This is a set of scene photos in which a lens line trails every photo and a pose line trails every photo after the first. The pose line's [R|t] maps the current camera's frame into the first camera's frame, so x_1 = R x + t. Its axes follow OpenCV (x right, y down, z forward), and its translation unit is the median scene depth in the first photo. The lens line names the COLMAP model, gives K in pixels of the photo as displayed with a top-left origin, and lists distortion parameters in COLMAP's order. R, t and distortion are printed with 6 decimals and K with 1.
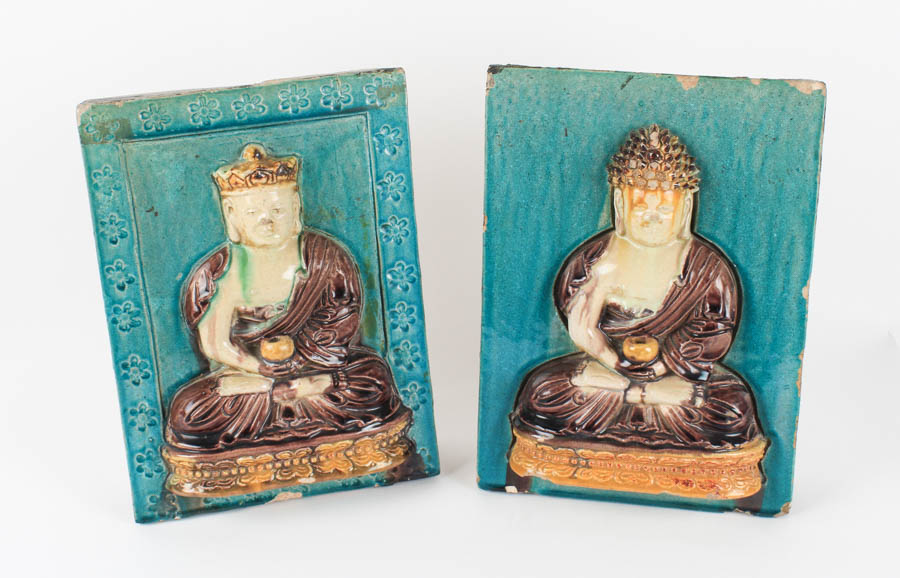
lens RADIAL K [[1551.9, 0, 450.4], [0, 1551.9, 243.5], [0, 0, 1]] dist [-0.070810, -0.047354]
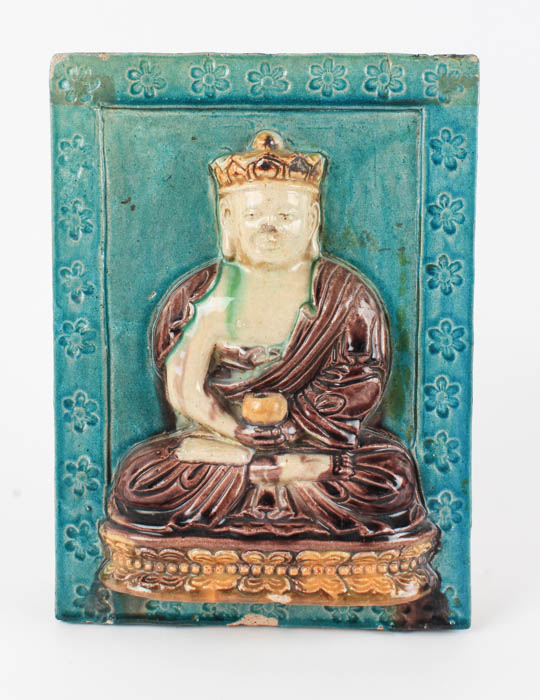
lens RADIAL K [[1291.3, 0, 255.9], [0, 1291.3, 232.1], [0, 0, 1]] dist [-0.099323, 0.074326]
pose [[0.961384, 0.098784, -0.256872, 0.034840], [-0.147515, 0.972920, -0.177947, 0.097176], [0.232338, 0.208968, 0.949922, 0.402017]]
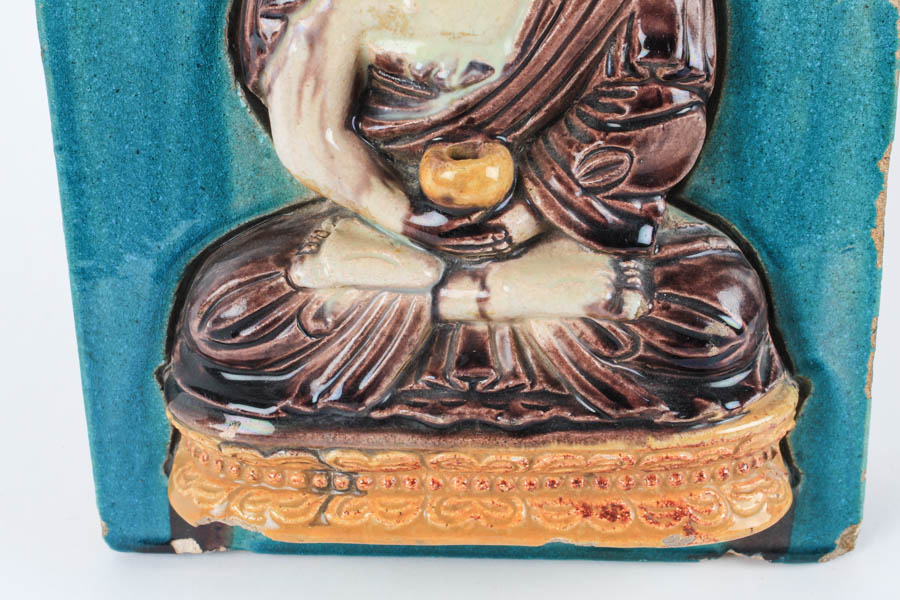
lens RADIAL K [[1556.6, 0, 450.0], [0, 1556.6, 300.0], [0, 0, 1]] dist [-0.043256, 0.013518]
pose [[0.992123, -0.084544, 0.092434, 0.081261], [0.074128, 0.991071, 0.110830, 0.055846], [-0.100978, -0.103105, 0.989532, 0.624998]]
